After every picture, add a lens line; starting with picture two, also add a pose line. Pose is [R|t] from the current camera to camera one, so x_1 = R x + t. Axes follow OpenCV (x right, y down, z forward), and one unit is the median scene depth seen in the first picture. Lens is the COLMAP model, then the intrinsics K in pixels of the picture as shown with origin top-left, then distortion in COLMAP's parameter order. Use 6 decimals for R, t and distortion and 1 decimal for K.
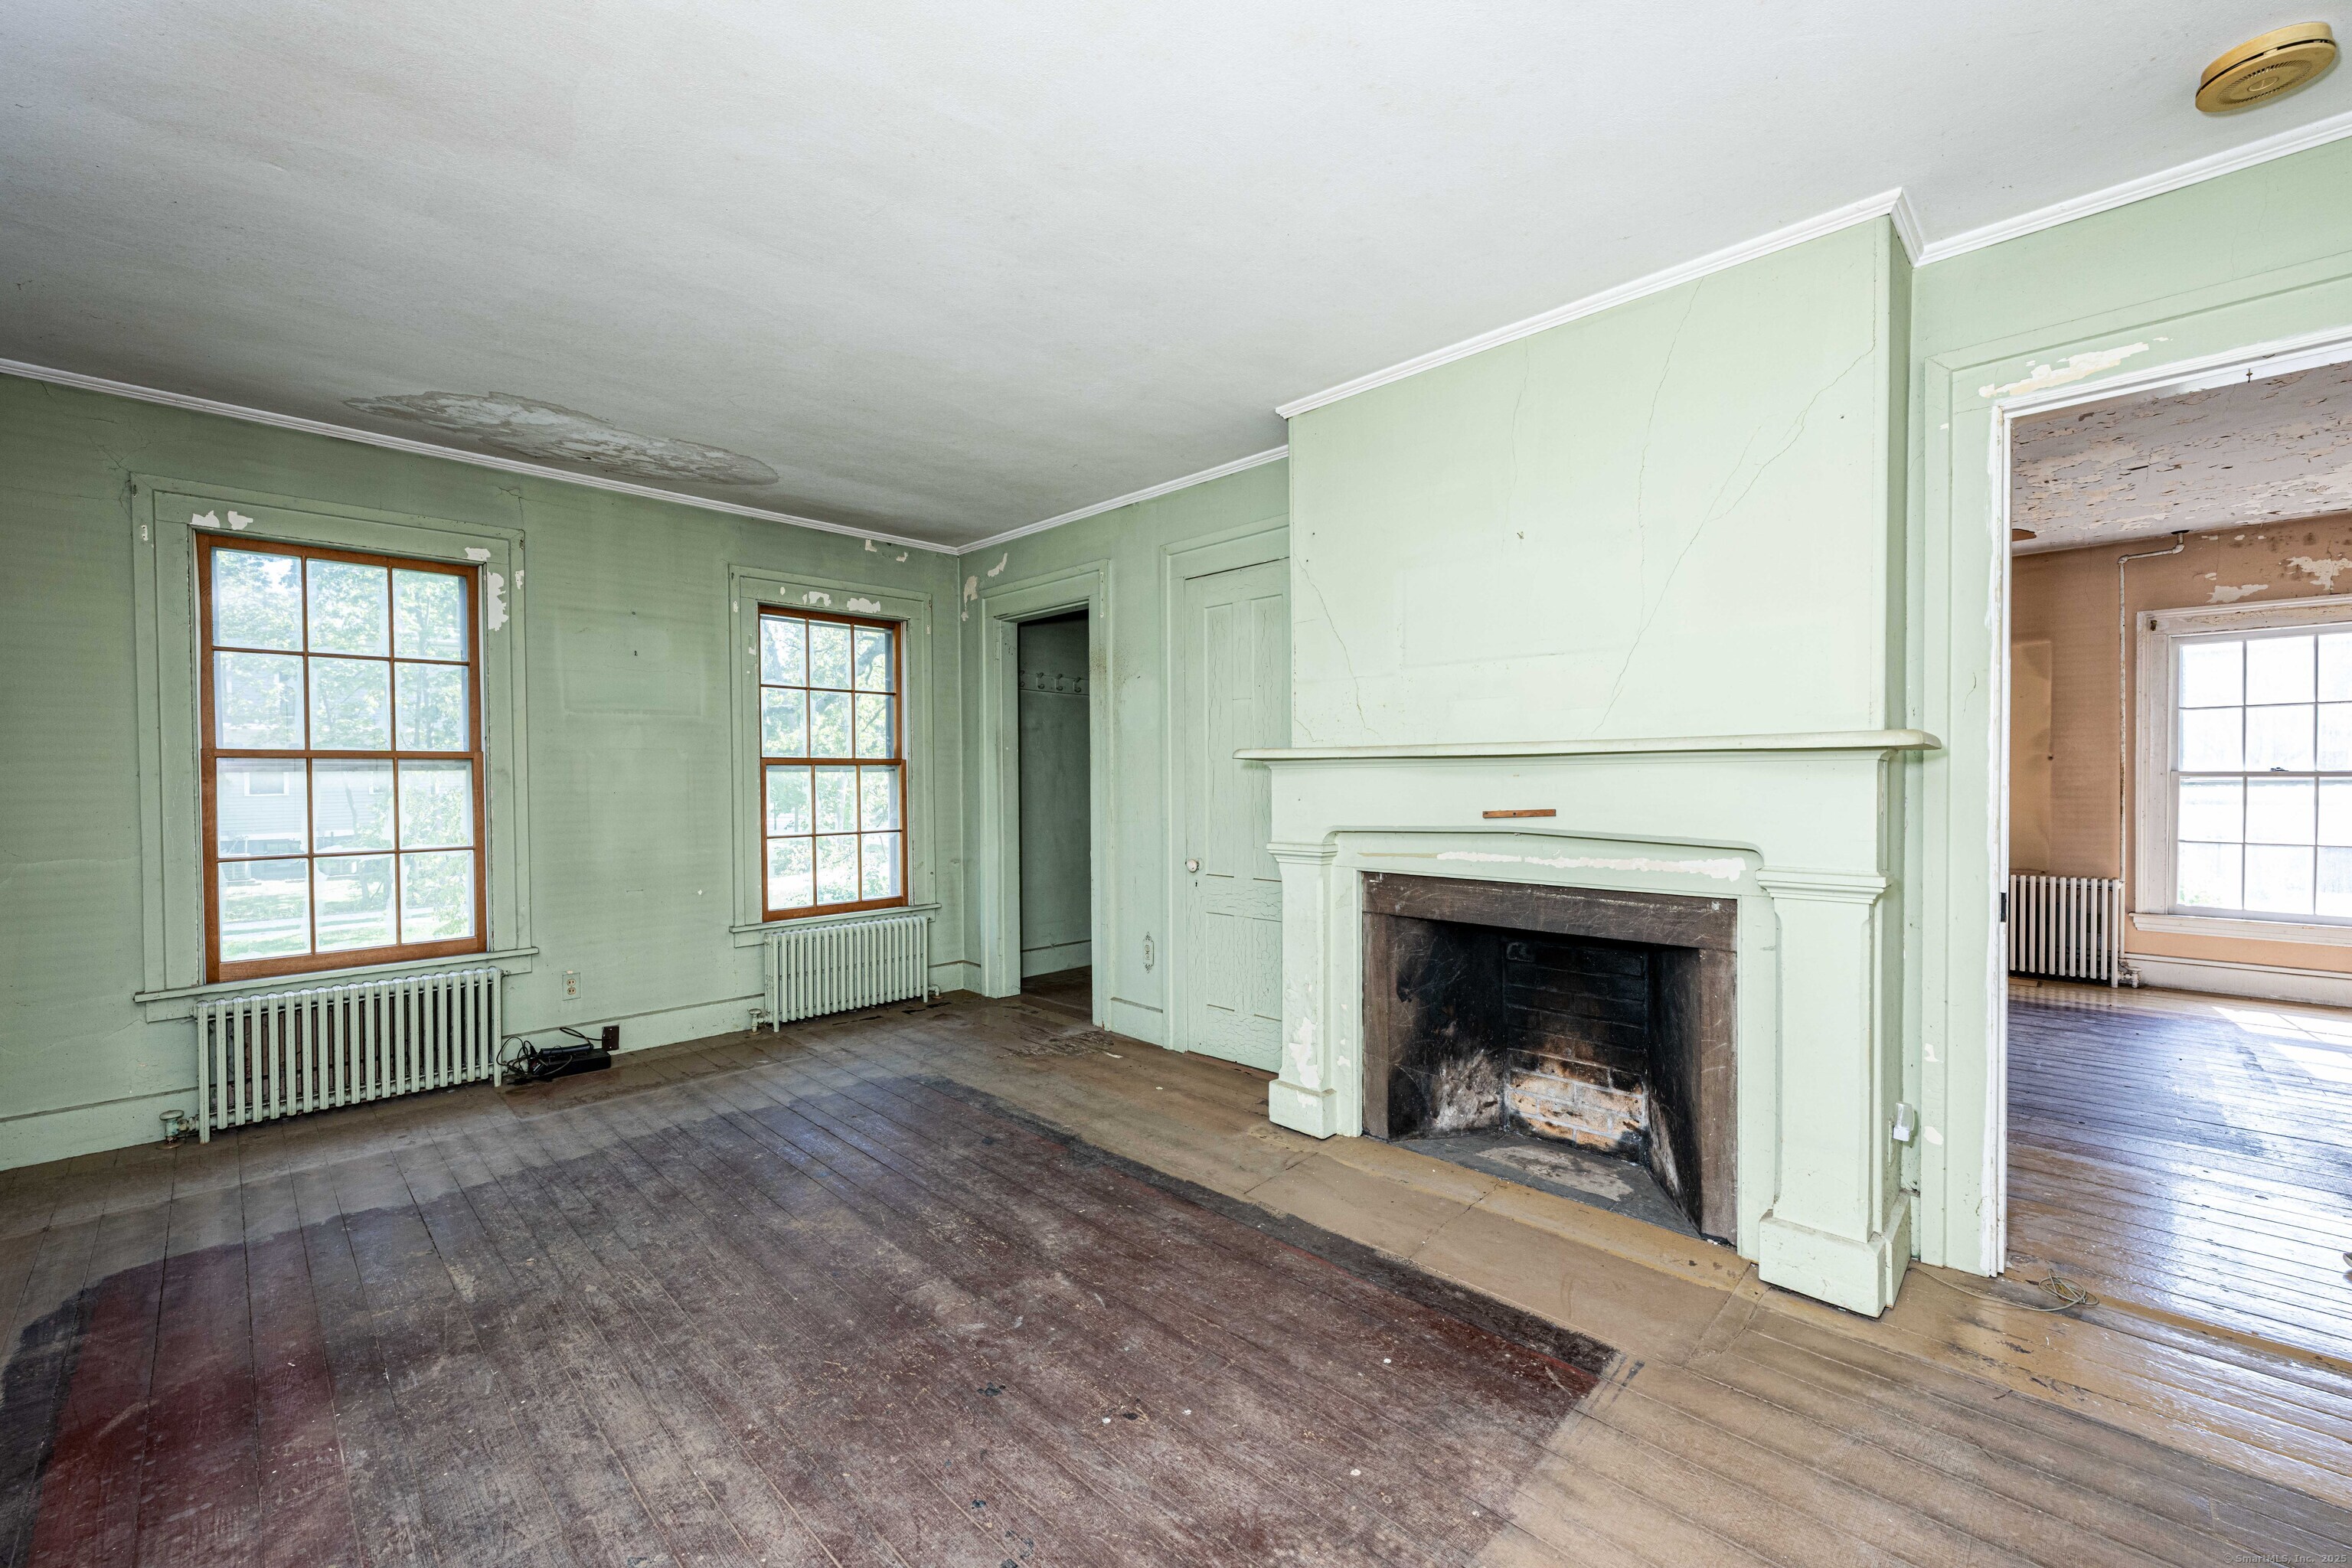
lens RADIAL K [[933.3, 0, 1161.9], [0, 933.3, 791.5], [0, 0, 1]] dist [-0.001861, -0.000370]
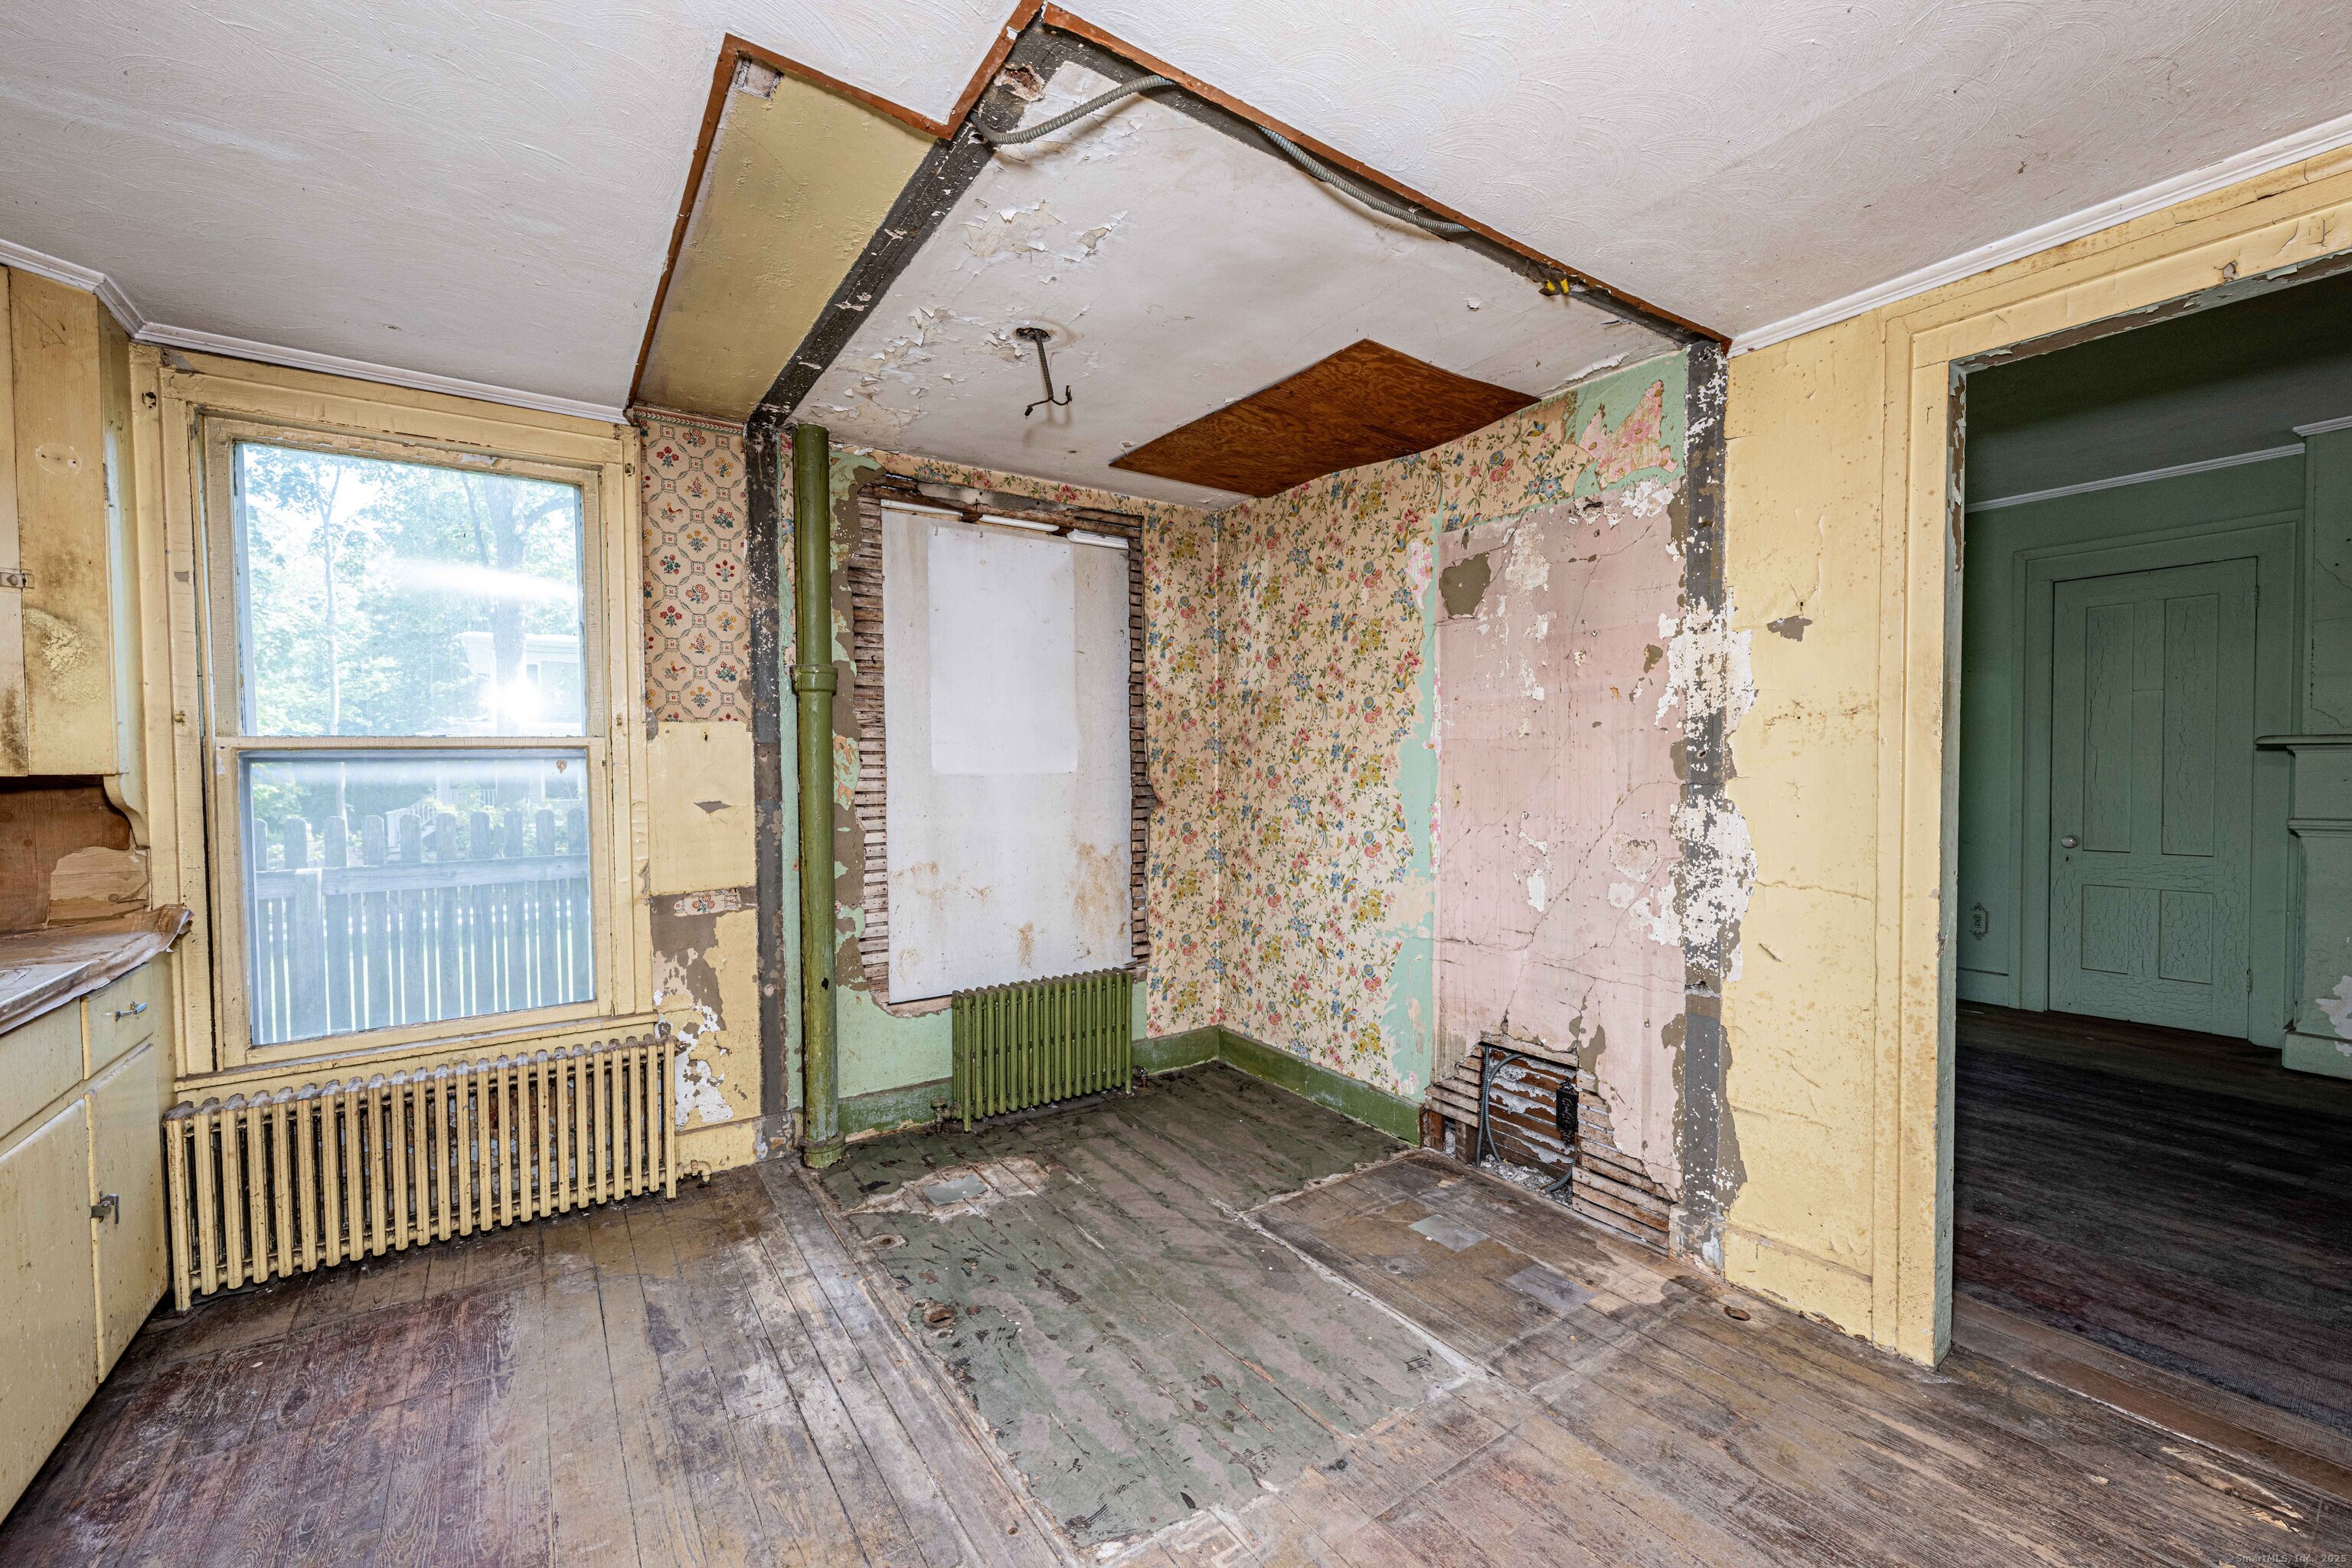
lens RADIAL K [[933.3, 0, 1161.9], [0, 933.3, 791.5], [0, 0, 1]] dist [-0.001861, -0.000370]
pose [[0.981969, 0.001620, -0.189034, -1.285805], [0.001298, 0.999882, 0.015313, 0.003002], [0.189036, -0.015282, 0.981851, -0.446632]]
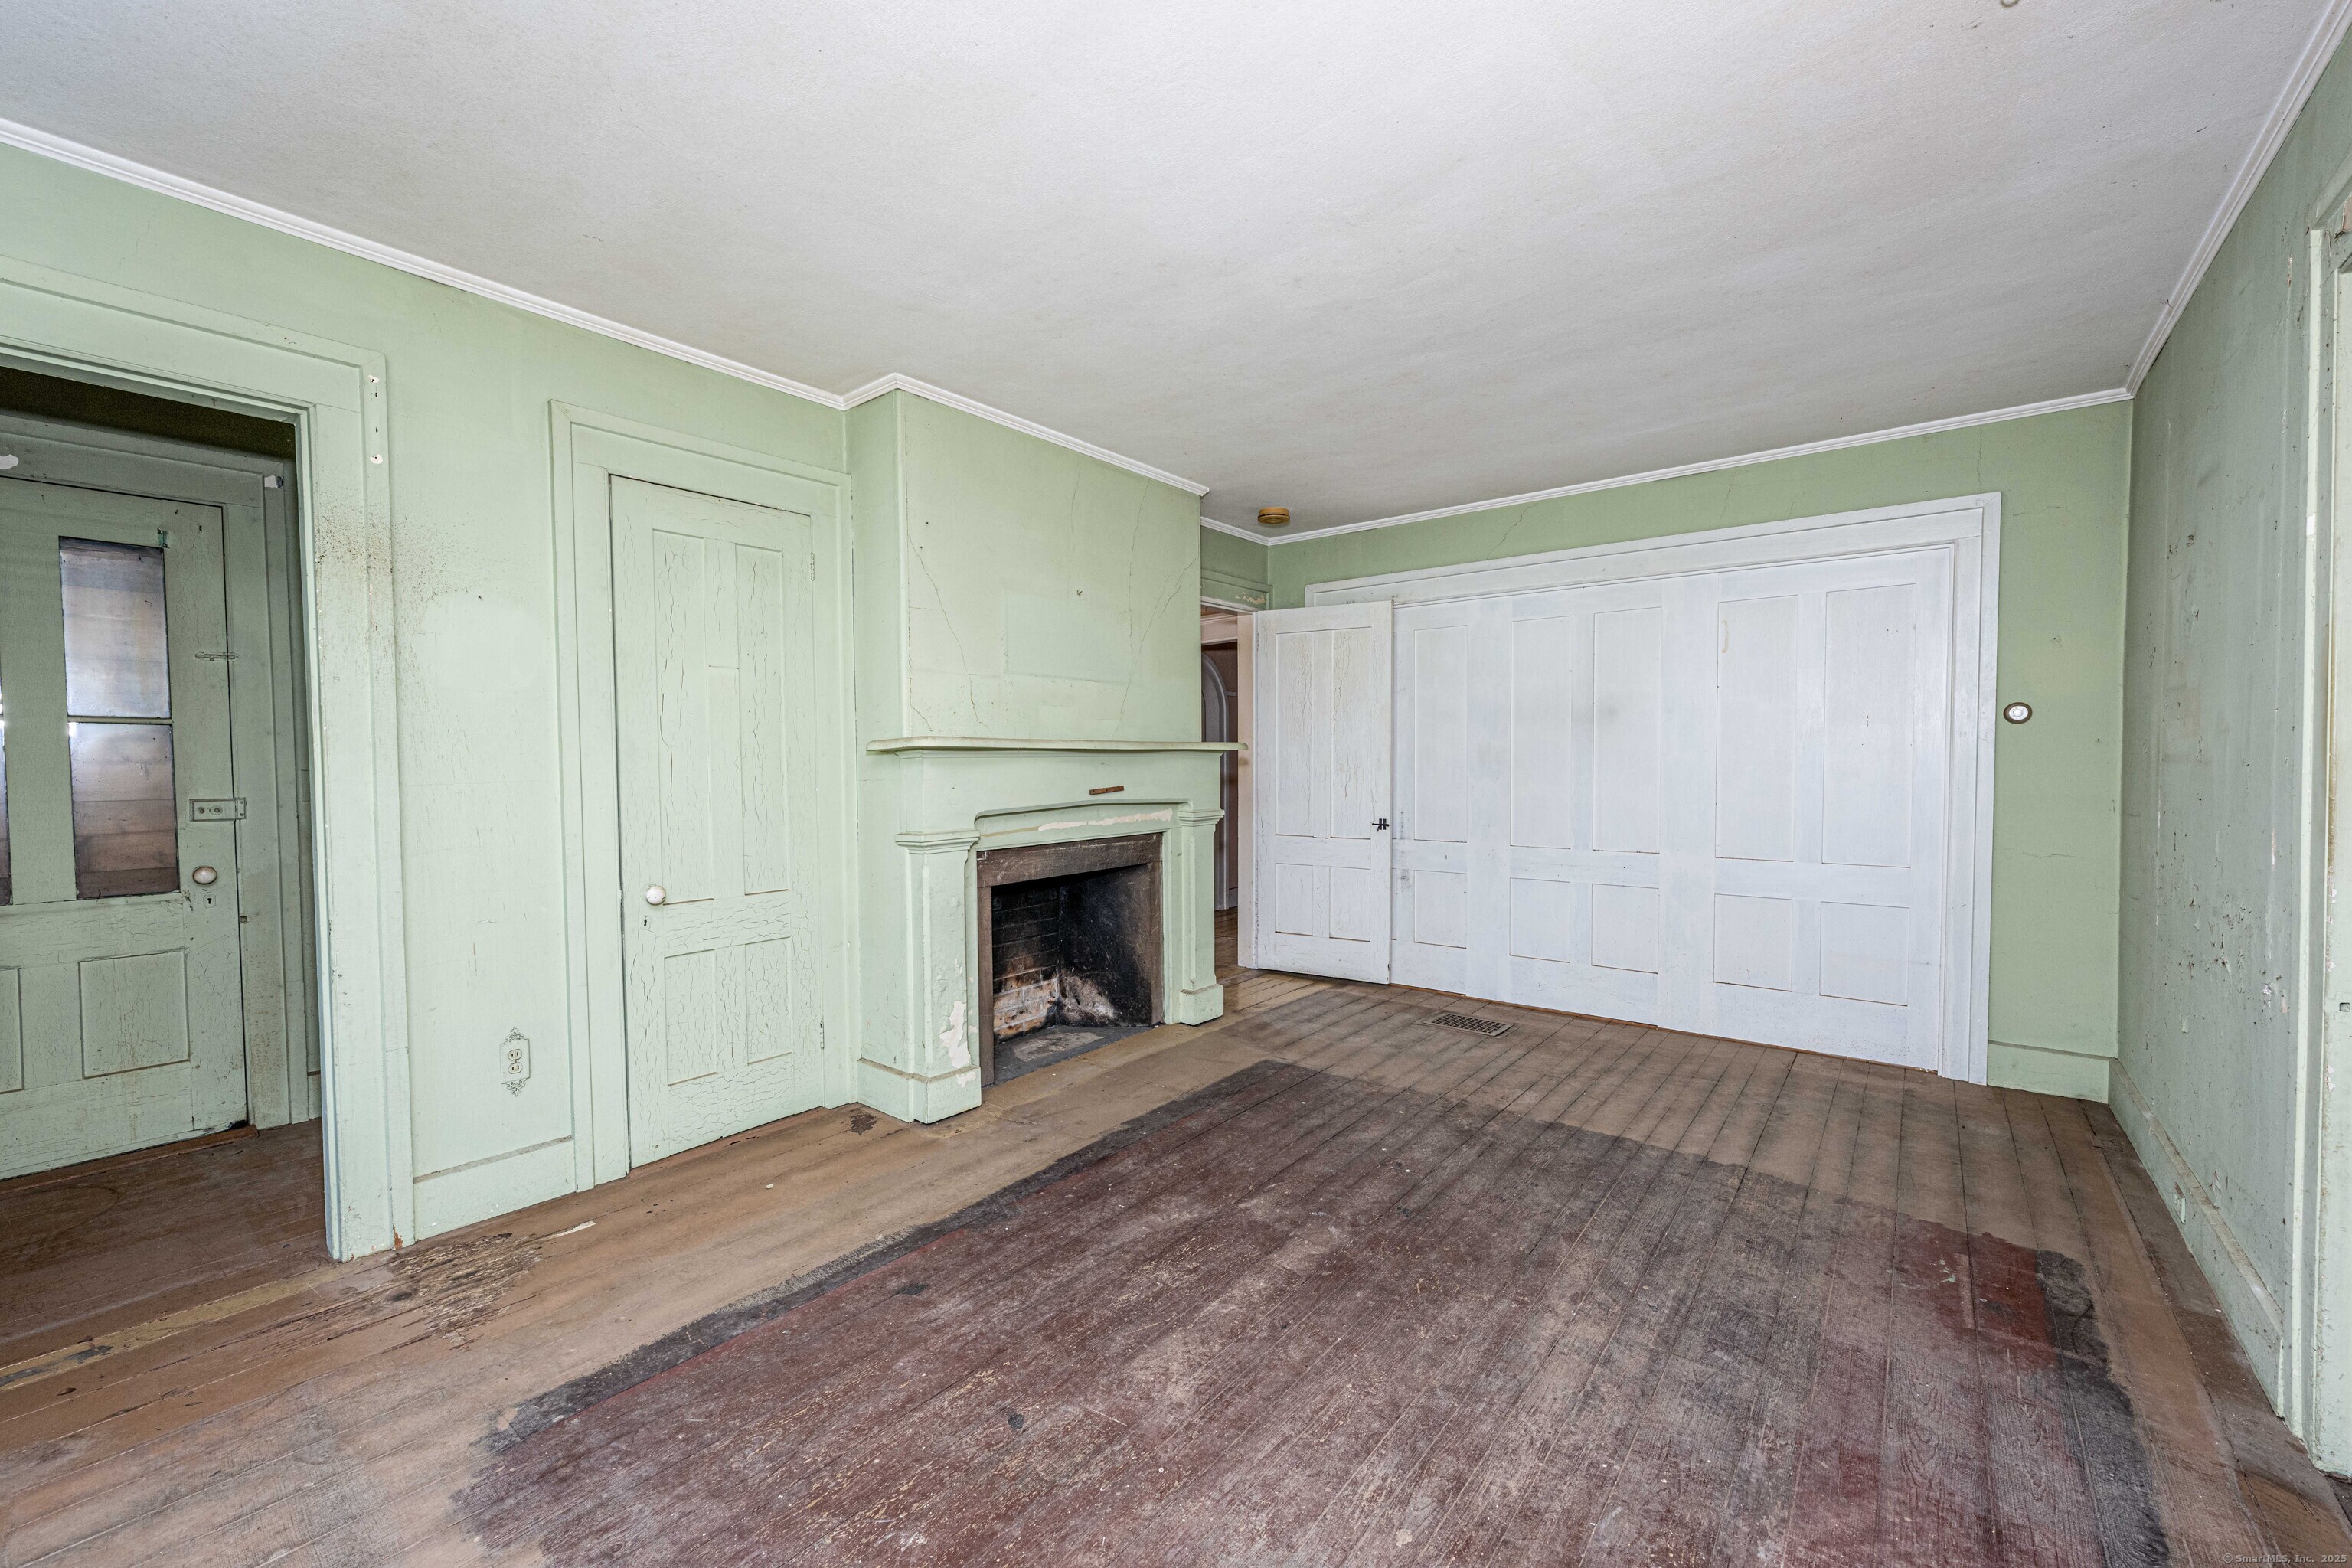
lens RADIAL K [[933.3, 0, 1161.9], [0, 933.3, 791.5], [0, 0, 1]] dist [-0.001861, -0.000370]
pose [[-0.094139, -0.028870, 0.995140, -1.103538], [0.023794, 0.999229, 0.031239, -0.017817], [-0.995275, 0.026619, -0.093379, 1.084842]]
